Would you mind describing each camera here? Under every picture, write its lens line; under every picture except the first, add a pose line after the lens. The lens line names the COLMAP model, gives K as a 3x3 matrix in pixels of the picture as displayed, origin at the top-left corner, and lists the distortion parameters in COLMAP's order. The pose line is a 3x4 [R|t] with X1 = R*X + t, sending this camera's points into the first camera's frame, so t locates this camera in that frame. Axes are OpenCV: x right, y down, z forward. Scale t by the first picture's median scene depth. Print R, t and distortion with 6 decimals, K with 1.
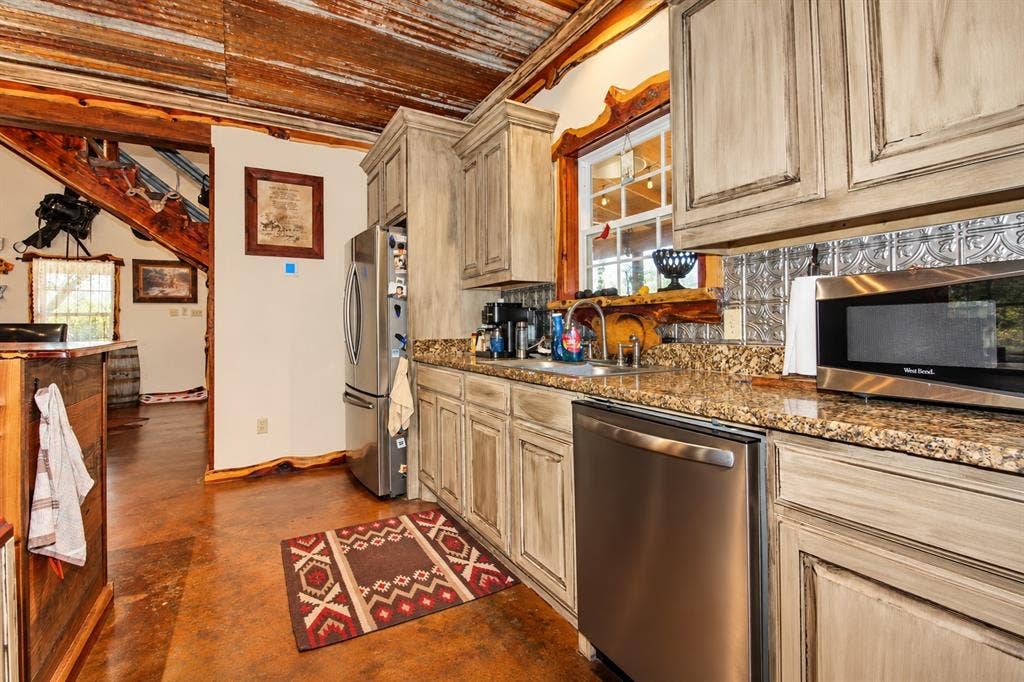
lens RADIAL K [[467.5, 0, 507.8], [0, 467.5, 321.5], [0, 0, 1]] dist [-0.020560, -0.000107]
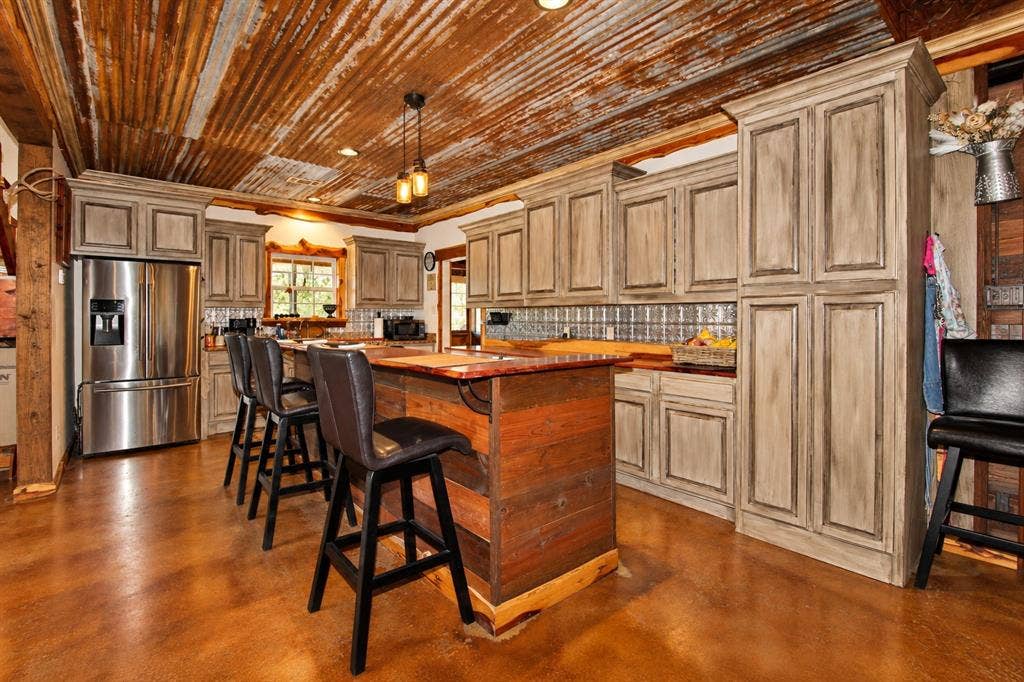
lens RADIAL K [[467.5, 0, 507.8], [0, 467.5, 321.5], [0, 0, 1]] dist [-0.020560, -0.000107]
pose [[-0.185573, 0.004613, 0.982620, -2.083887], [-0.015705, 0.999847, -0.007660, -0.021661], [-0.982505, -0.016853, -0.185472, 0.266759]]
